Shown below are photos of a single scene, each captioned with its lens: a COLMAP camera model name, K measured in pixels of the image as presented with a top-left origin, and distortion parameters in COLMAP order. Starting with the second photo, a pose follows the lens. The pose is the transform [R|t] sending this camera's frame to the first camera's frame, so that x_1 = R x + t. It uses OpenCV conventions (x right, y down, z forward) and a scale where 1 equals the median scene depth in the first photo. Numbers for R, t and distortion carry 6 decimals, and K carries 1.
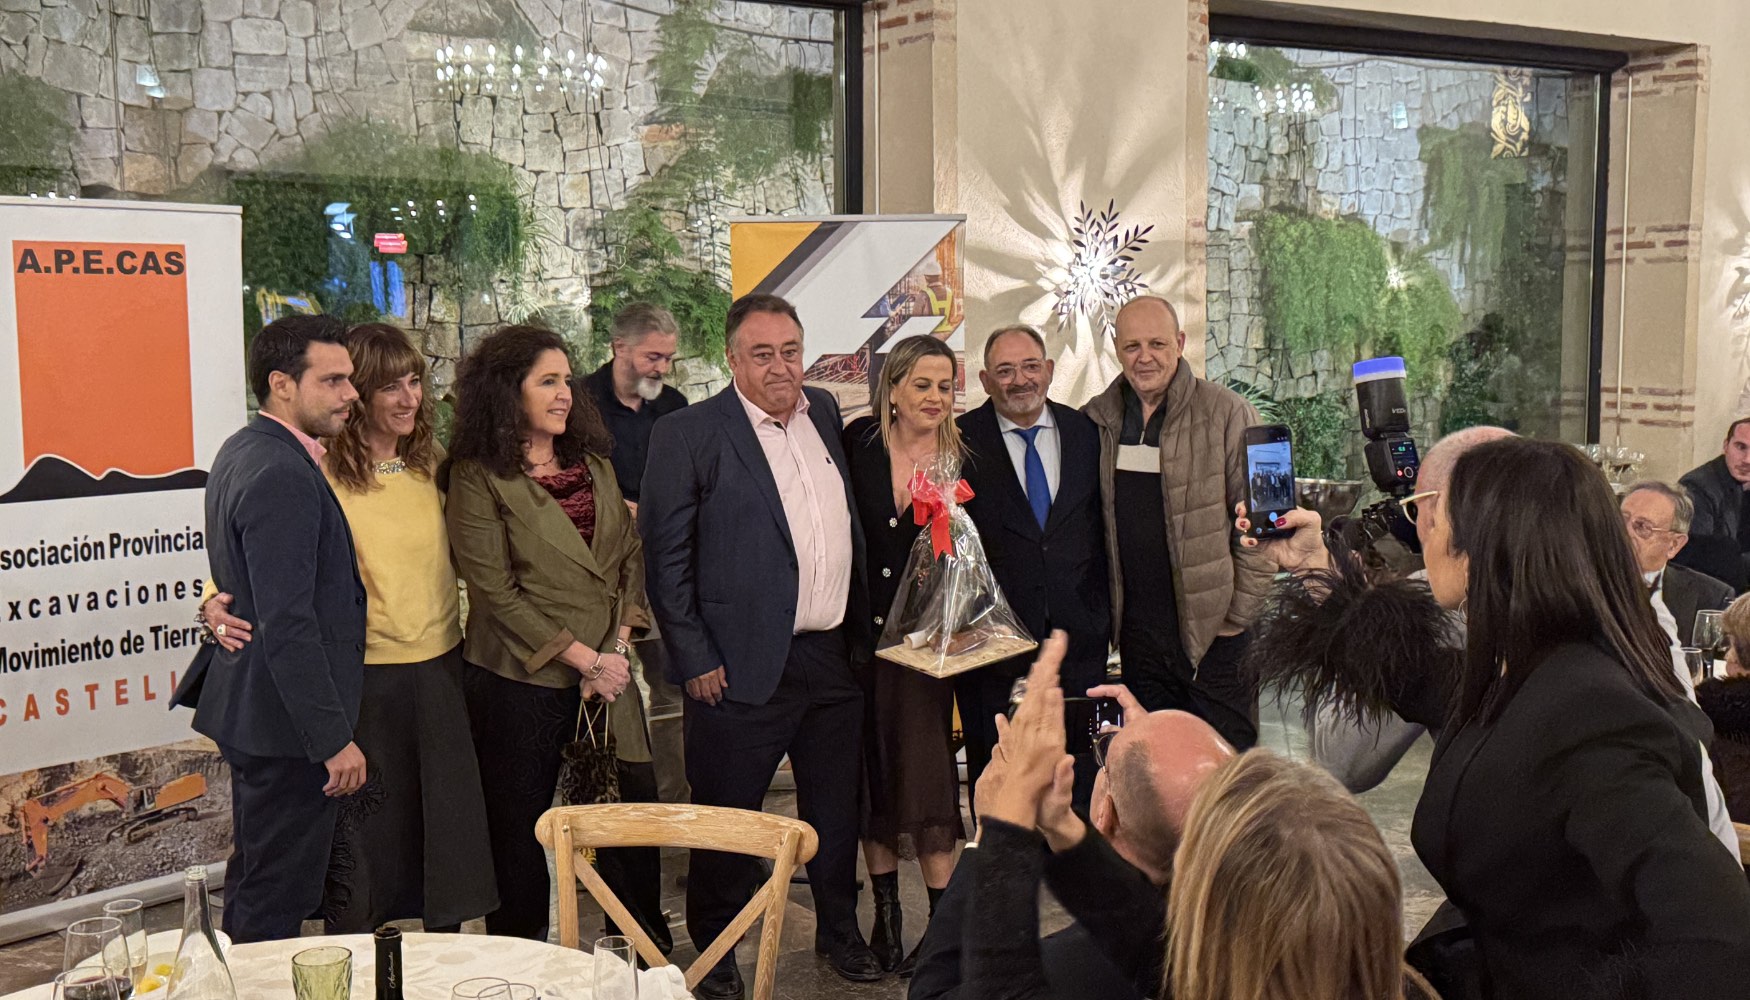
lens RADIAL K [[1878.2, 0, 862.0], [0, 1878.2, 503.7], [0, 0, 1]] dist [0.087064, 0.000000]
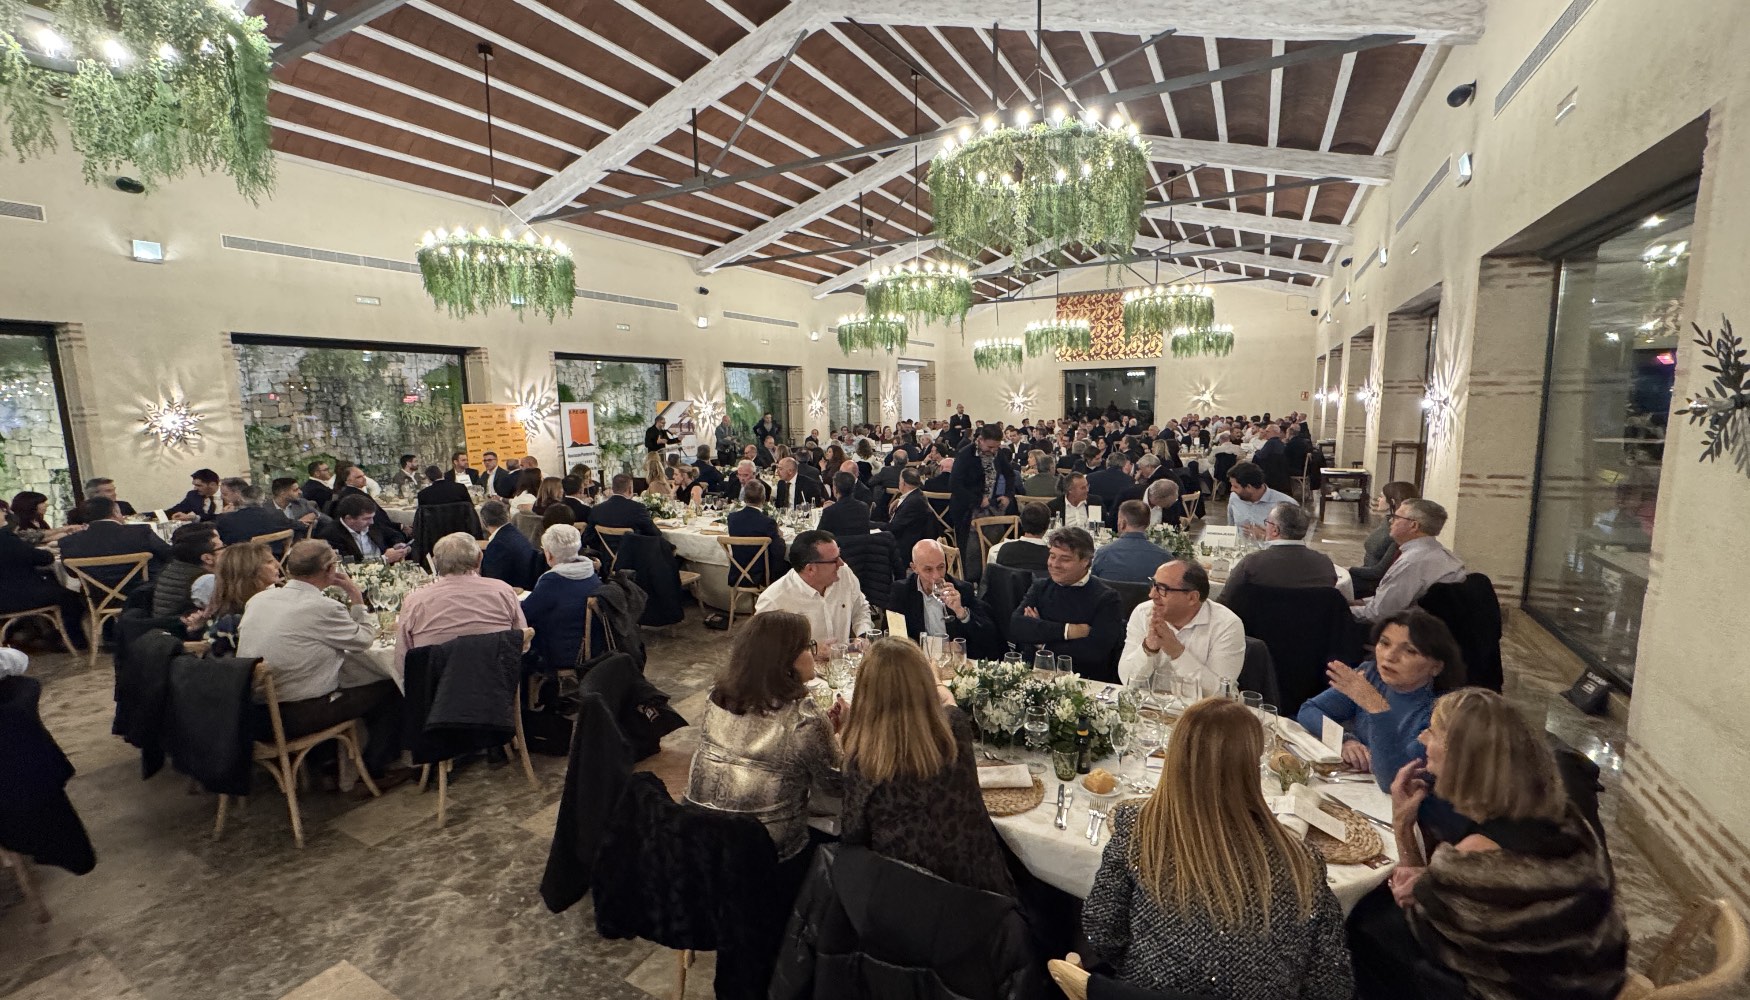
lens RADIAL K [[708.3, 0, 878.6], [0, 708.3, 499.2], [0, 0, 1]] dist [-0.000203, -0.000008]
pose [[0.877534, -0.074711, 0.473659, -0.387251], [0.064830, 0.997203, 0.037183, 0.088490], [-0.475112, -0.001922, 0.879923, -0.965579]]
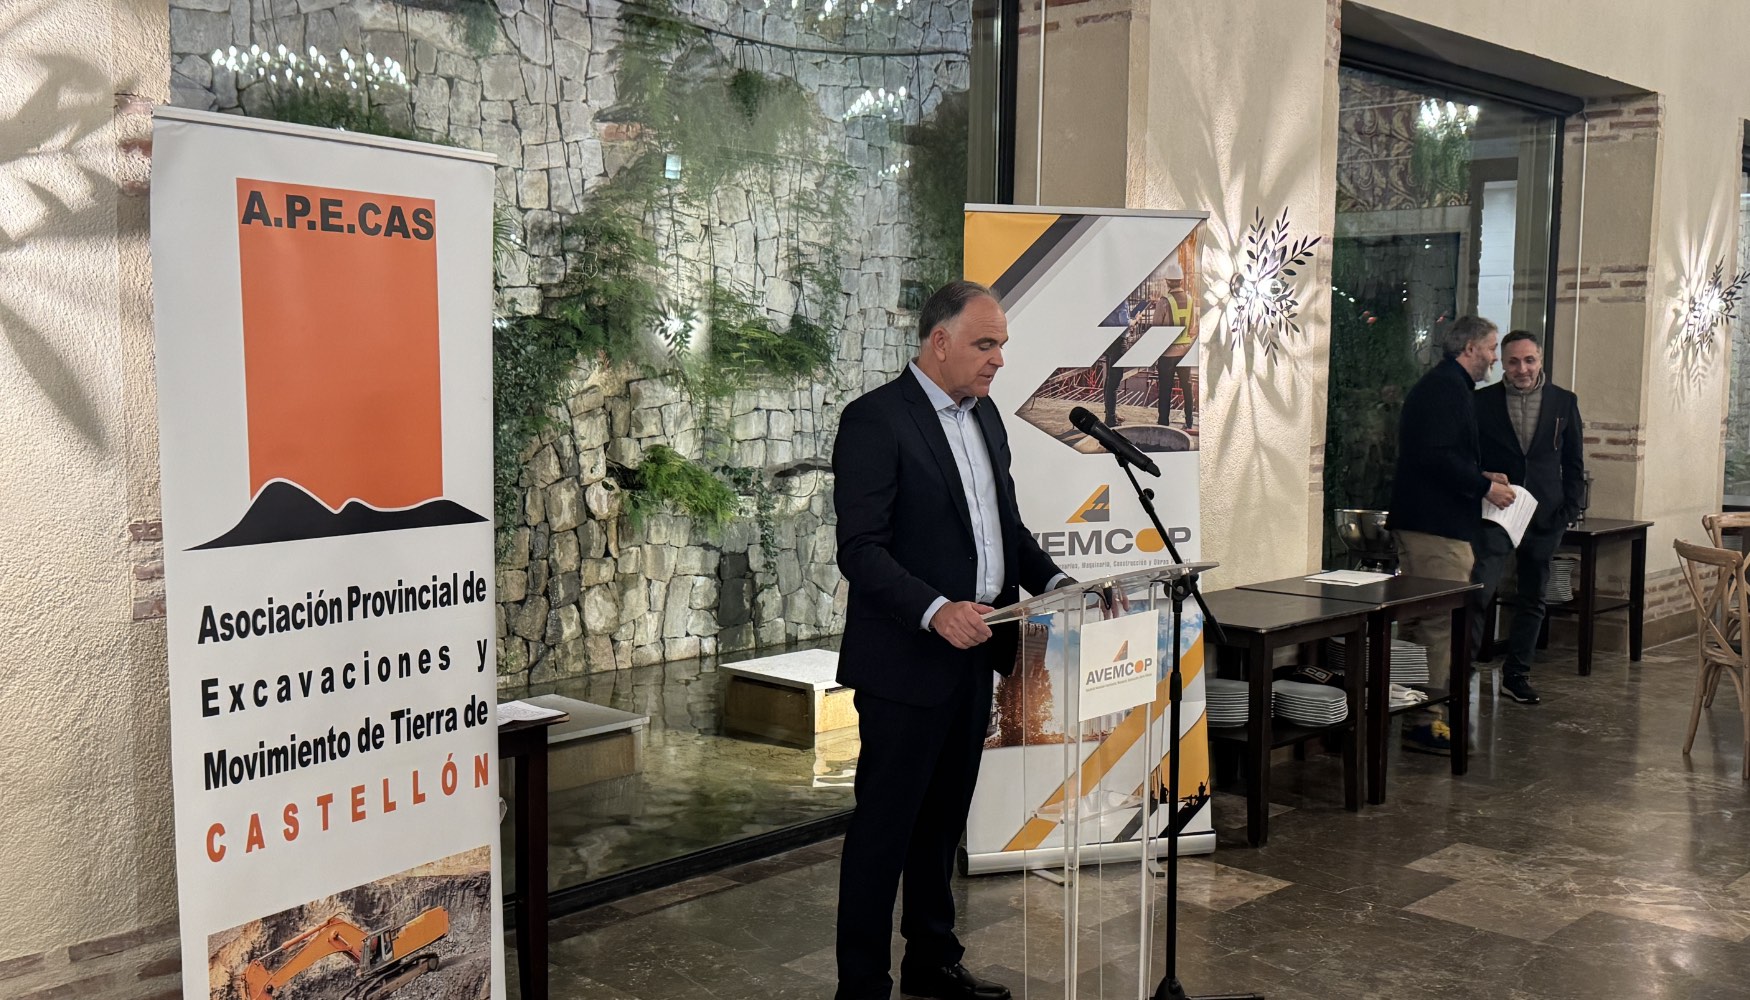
lens RADIAL K [[1740.2, 0, 881.9], [0, 1740.2, 507.7], [0, 0, 1]] dist [0.090562, 0.000000]
pose [[0.971686, -0.000867, 0.236276, -0.206259], [0.004515, 0.999879, -0.014902, -0.002260], [-0.236235, 0.015547, 0.971572, 0.171270]]
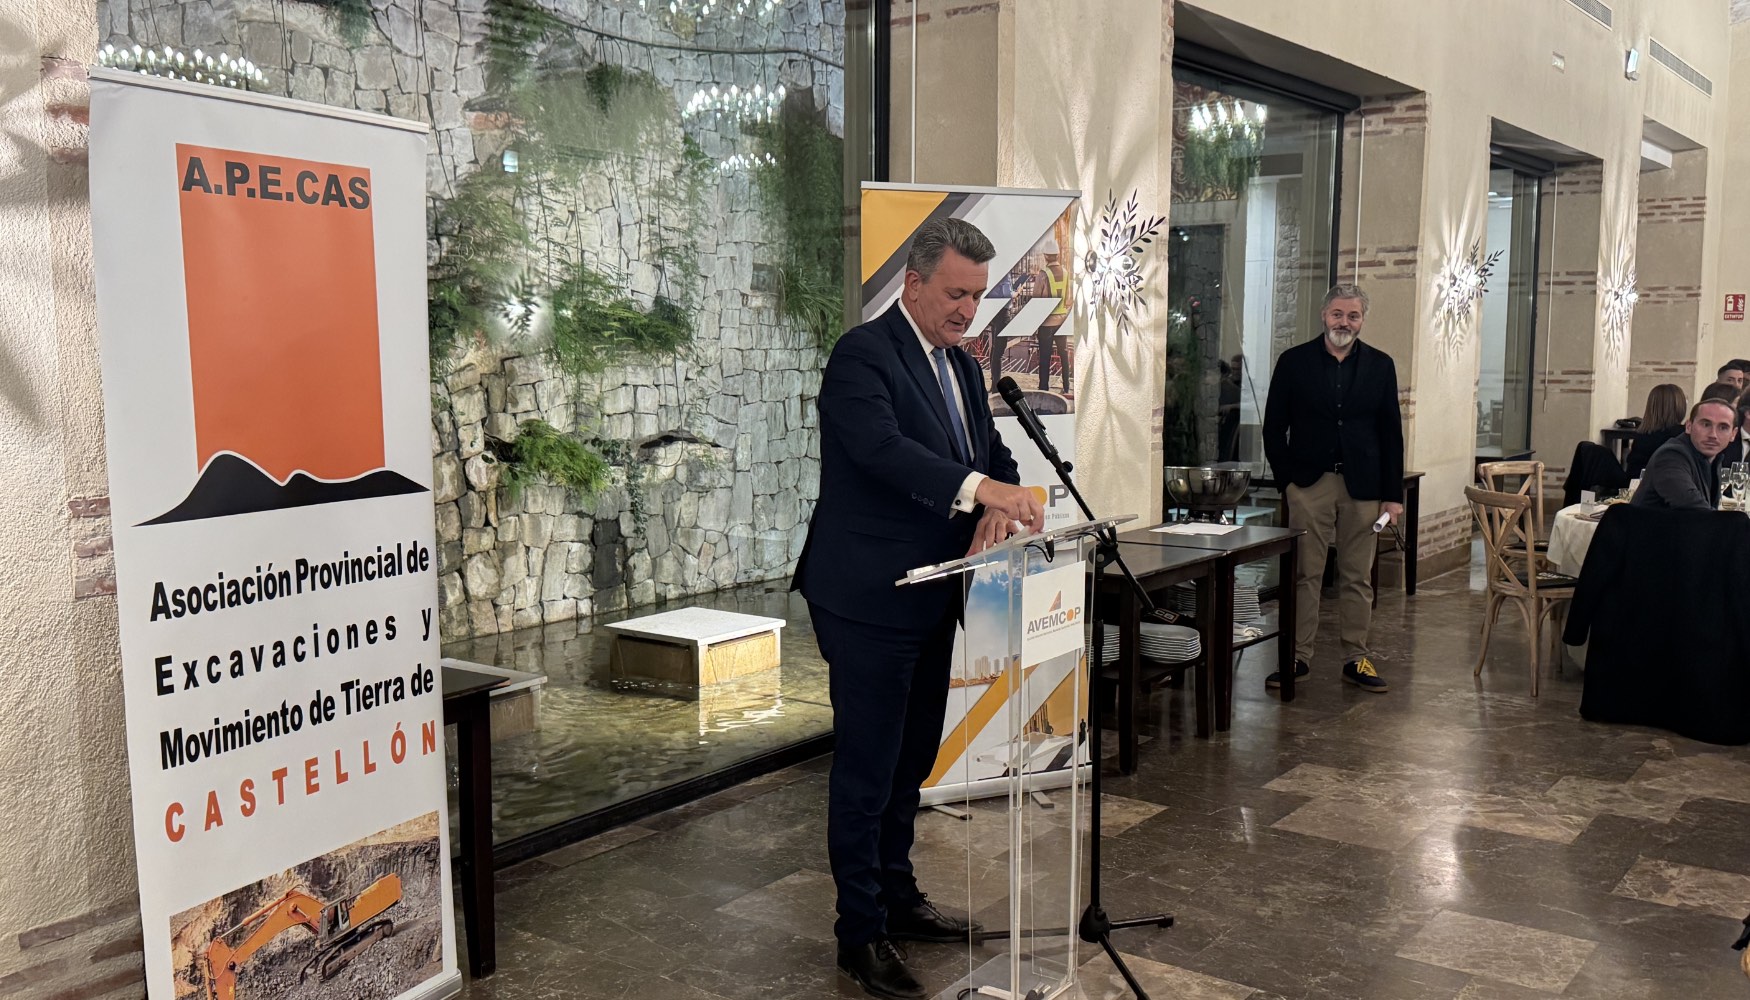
lens RADIAL K [[1559.2, 0, 865.0], [0, 1559.2, 508.2], [0, 0, 1]] dist [0.115502, -0.150300]
pose [[0.940215, -0.028094, 0.339422, -0.229412], [0.027221, 0.999603, 0.007333, -0.001499], [-0.339493, 0.002345, 0.940606, 0.208277]]
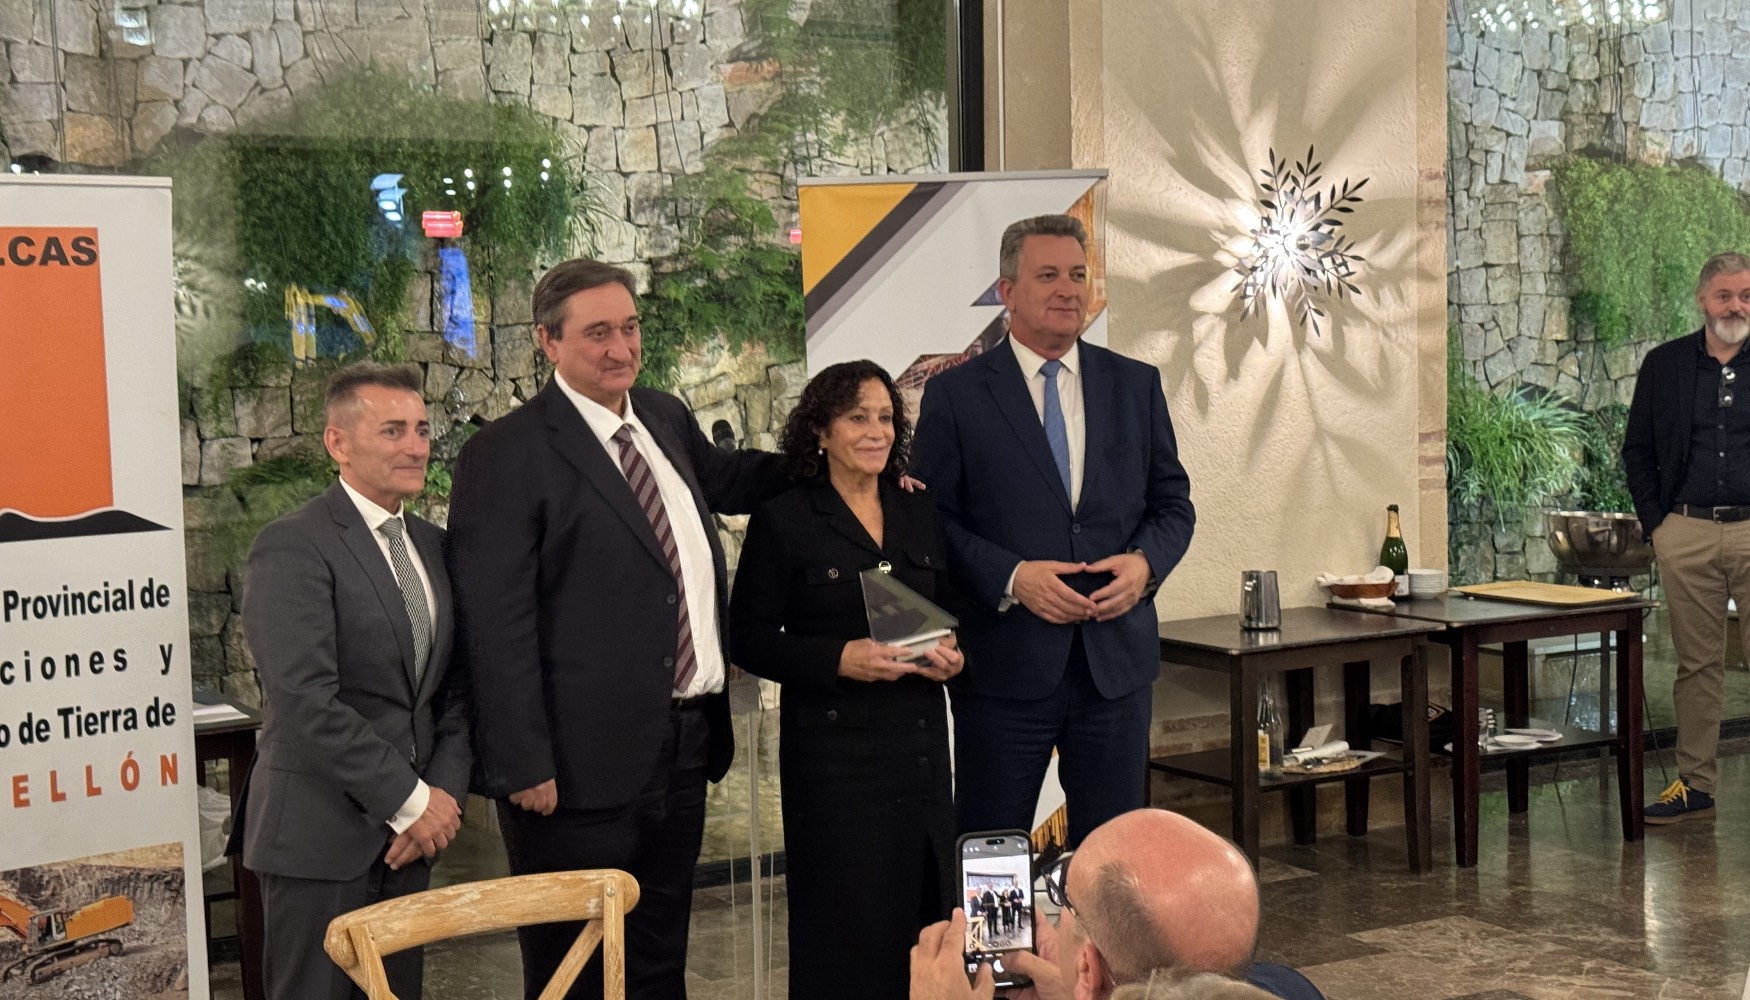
lens RADIAL K [[2493.4, 0, 885.3], [0, 2493.4, 514.2], [0, 0, 1]] dist [0.113189, 0.000000]
pose [[0.996837, -0.009189, -0.078936, 0.031584], [0.007768, 0.999803, -0.018292, 0.003275], [0.079089, 0.017621, 0.996712, -0.013634]]
